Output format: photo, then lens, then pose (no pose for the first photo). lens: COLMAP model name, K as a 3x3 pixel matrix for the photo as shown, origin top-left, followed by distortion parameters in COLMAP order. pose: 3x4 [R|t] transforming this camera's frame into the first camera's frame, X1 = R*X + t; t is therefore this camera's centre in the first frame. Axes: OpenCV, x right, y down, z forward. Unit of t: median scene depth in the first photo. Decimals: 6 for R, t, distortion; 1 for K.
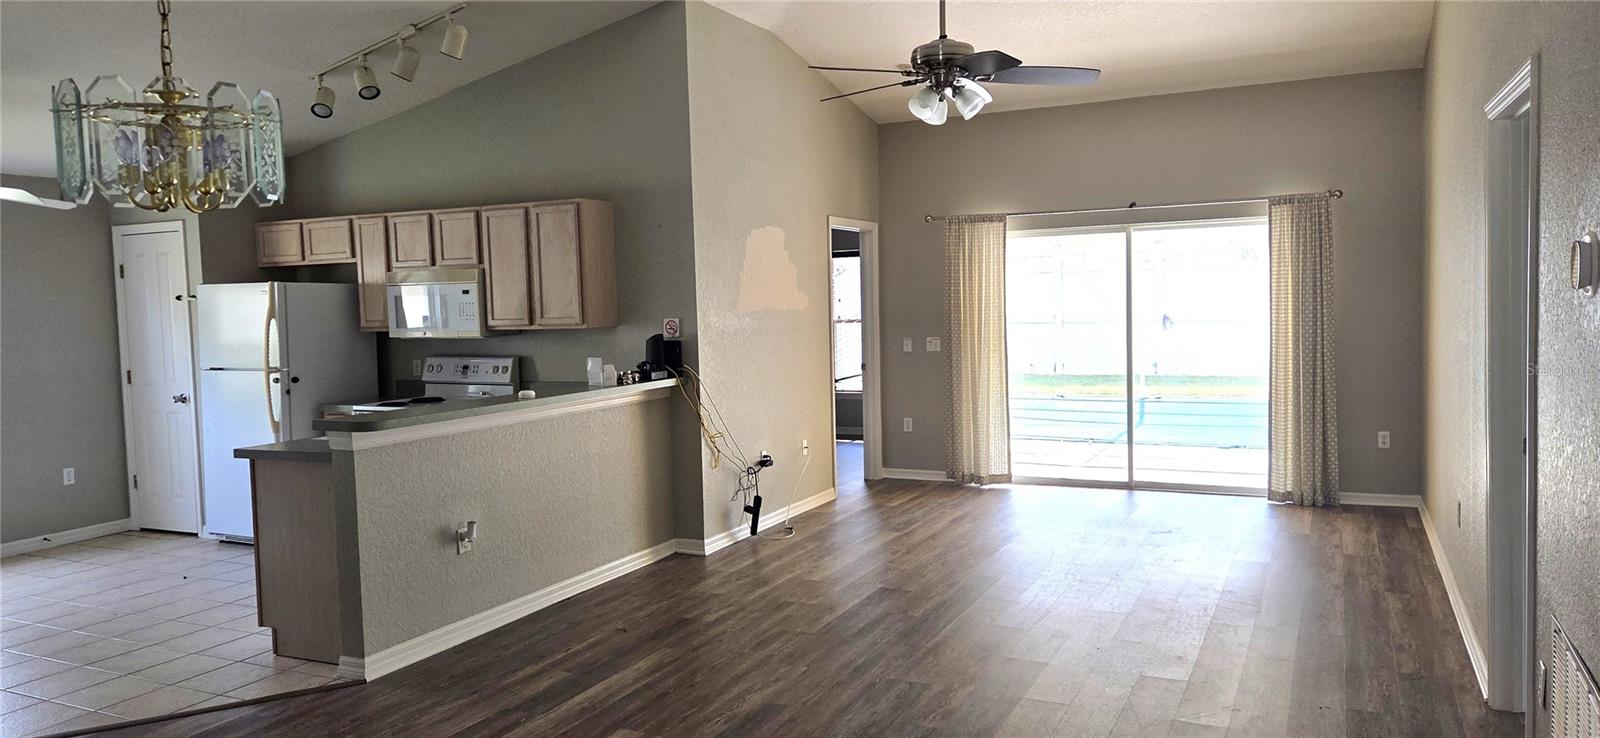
lens RADIAL K [[1089.7, 0, 797.6], [0, 1089.7, 361.9], [0, 0, 1]] dist [0.052197, -0.008920]
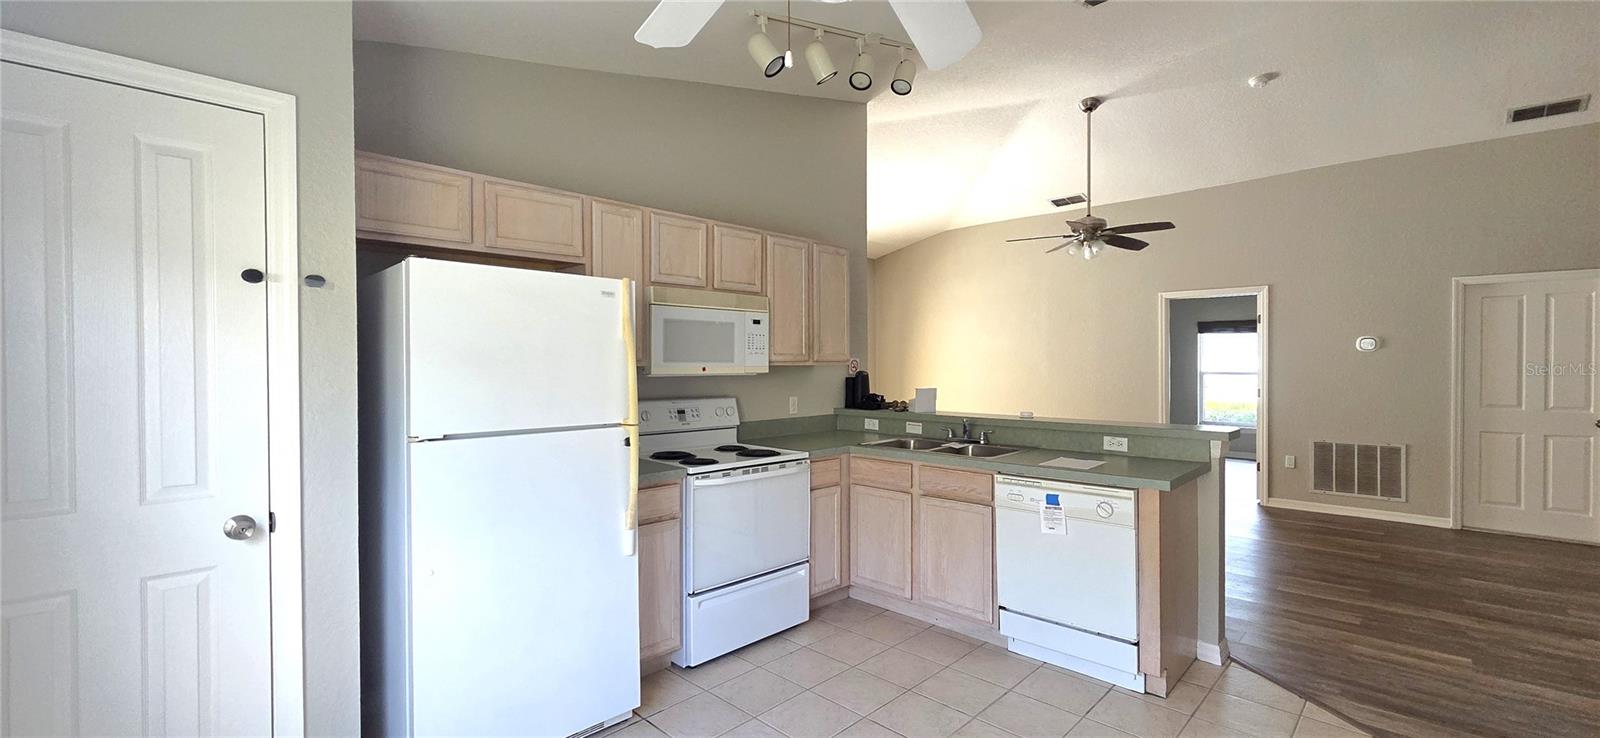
lens RADIAL K [[662.3, 0, 804.7], [0, 662.3, 372.6], [0, 0, 1]] dist [0.007430, -0.000242]
pose [[0.296536, 0.013224, 0.954930, -0.753569], [0.052935, 0.998139, -0.030260, -0.004537], [-0.953554, 0.059522, 0.295284, 0.759985]]
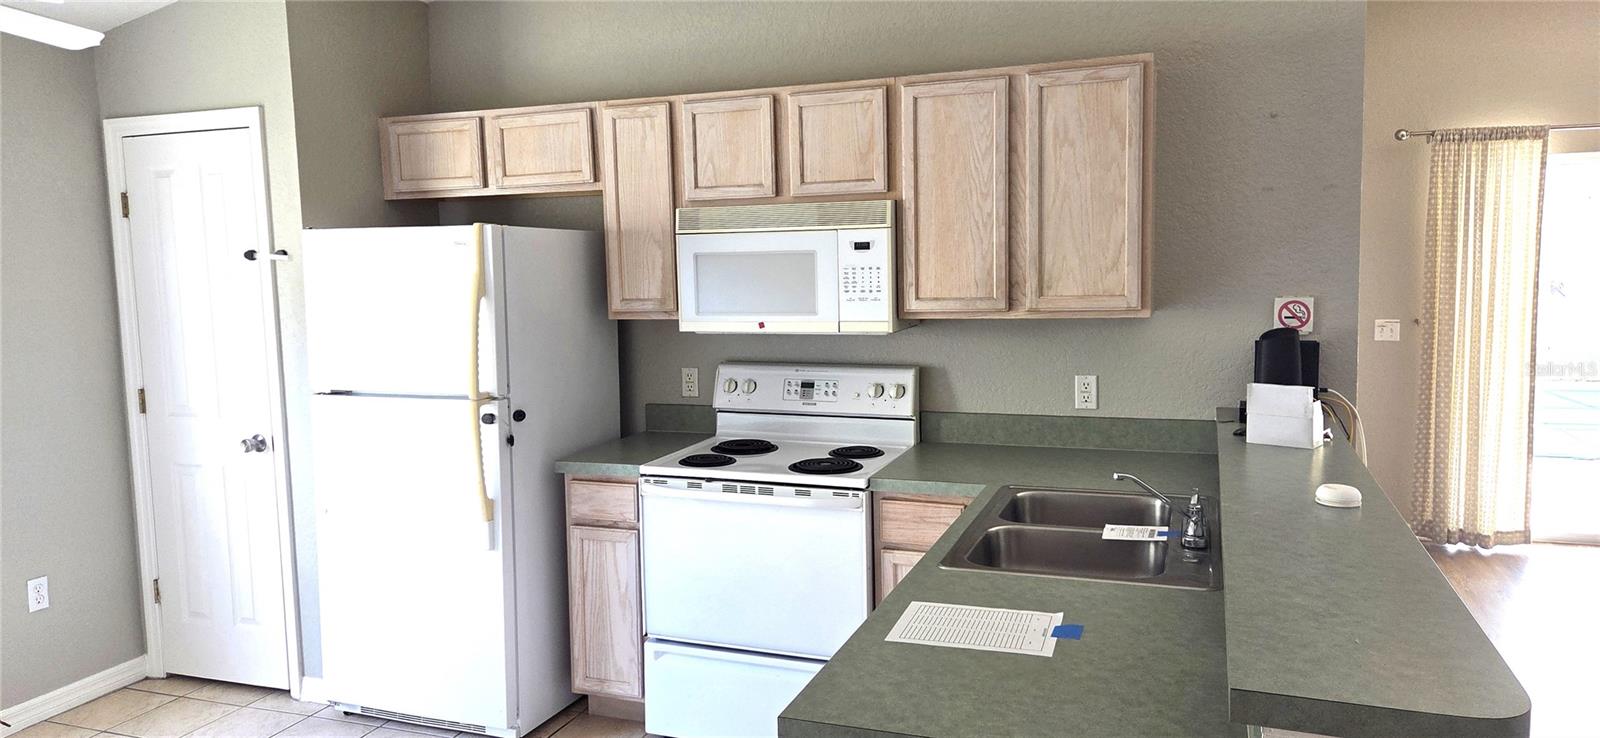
lens RADIAL K [[1089.7, 0, 795.4], [0, 1089.7, 366.8], [0, 0, 1]] dist [0.052197, -0.008920]
pose [[0.994994, -0.005622, 0.099774, -0.363260], [0.001914, 0.999305, 0.037221, -0.024269], [-0.099914, -0.036844, 0.994314, 0.460206]]
